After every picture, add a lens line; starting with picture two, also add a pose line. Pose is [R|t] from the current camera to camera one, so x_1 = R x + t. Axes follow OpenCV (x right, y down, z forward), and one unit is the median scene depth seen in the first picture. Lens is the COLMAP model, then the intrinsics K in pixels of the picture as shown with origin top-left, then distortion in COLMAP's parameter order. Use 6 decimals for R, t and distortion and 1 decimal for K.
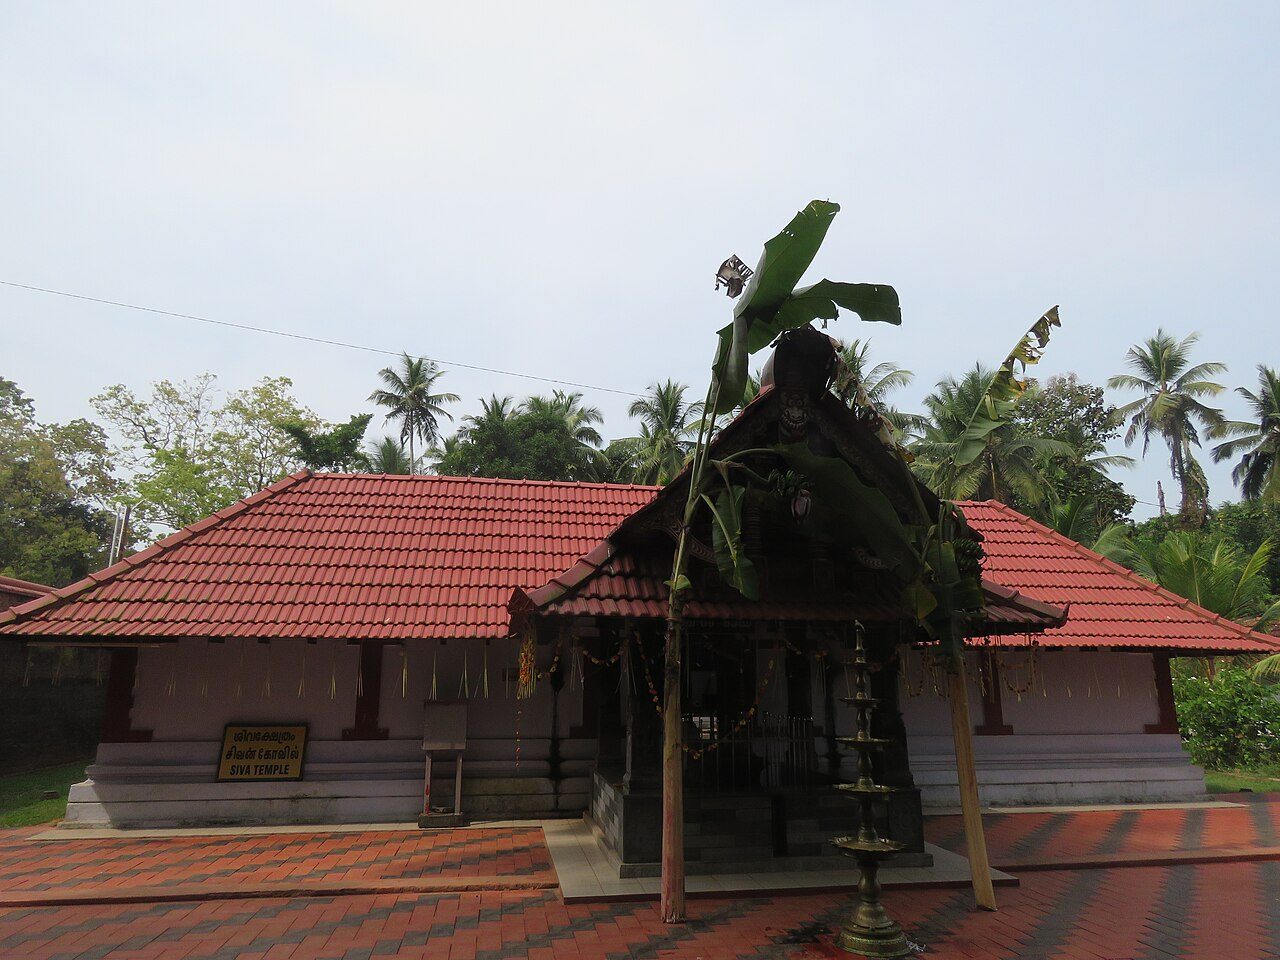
lens RADIAL K [[818.2, 0, 640.0], [0, 818.2, 480.0], [0, 0, 1]] dist [-0.001835, -0.002459]
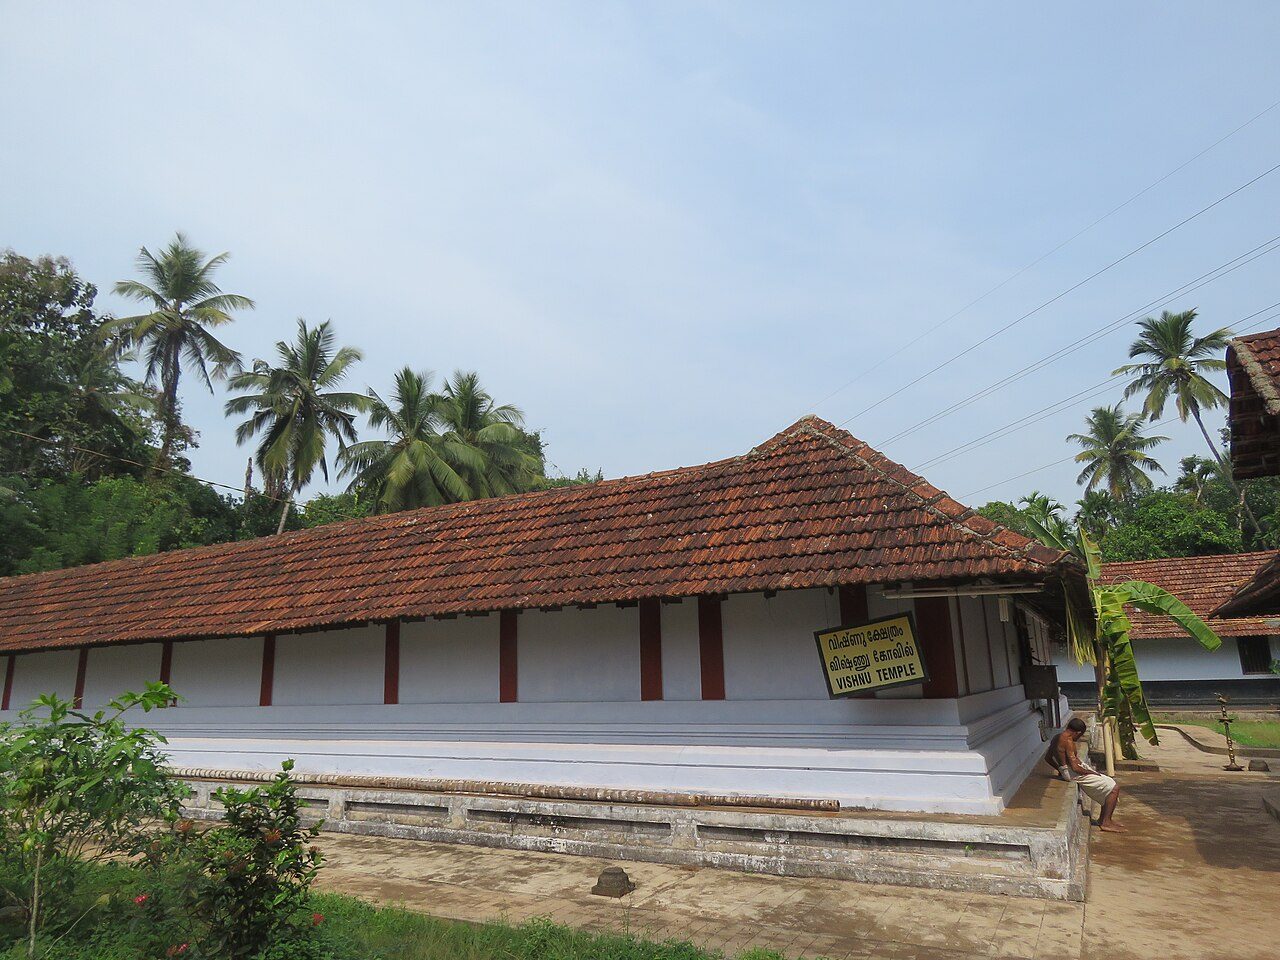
lens RADIAL K [[818.2, 0, 640.0], [0, 818.2, 480.0], [0, 0, 1]] dist [-0.001835, -0.002459]
pose [[0.632228, 0.160850, 0.757902, 0.349070], [-0.159355, 0.984294, -0.075966, 0.041386], [-0.758218, -0.072747, 0.647930, 0.125825]]
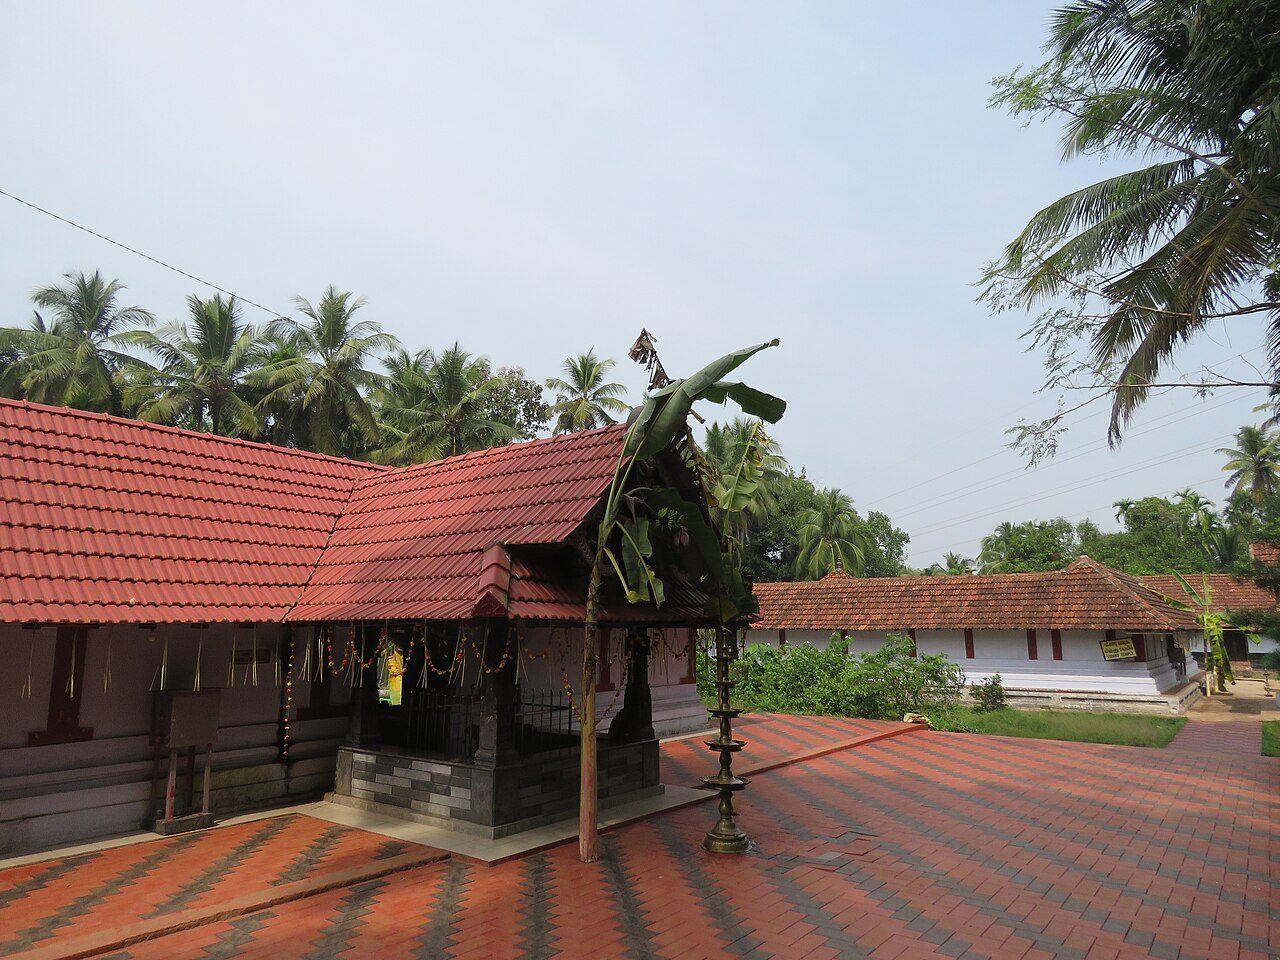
lens RADIAL K [[818.2, 0, 640.0], [0, 818.2, 480.0], [0, 0, 1]] dist [-0.001835, -0.002459]
pose [[0.737058, 0.113488, 0.666232, -0.106500], [-0.157471, 0.987505, 0.005996, -0.008345], [-0.657228, -0.109331, 0.745720, 0.008969]]
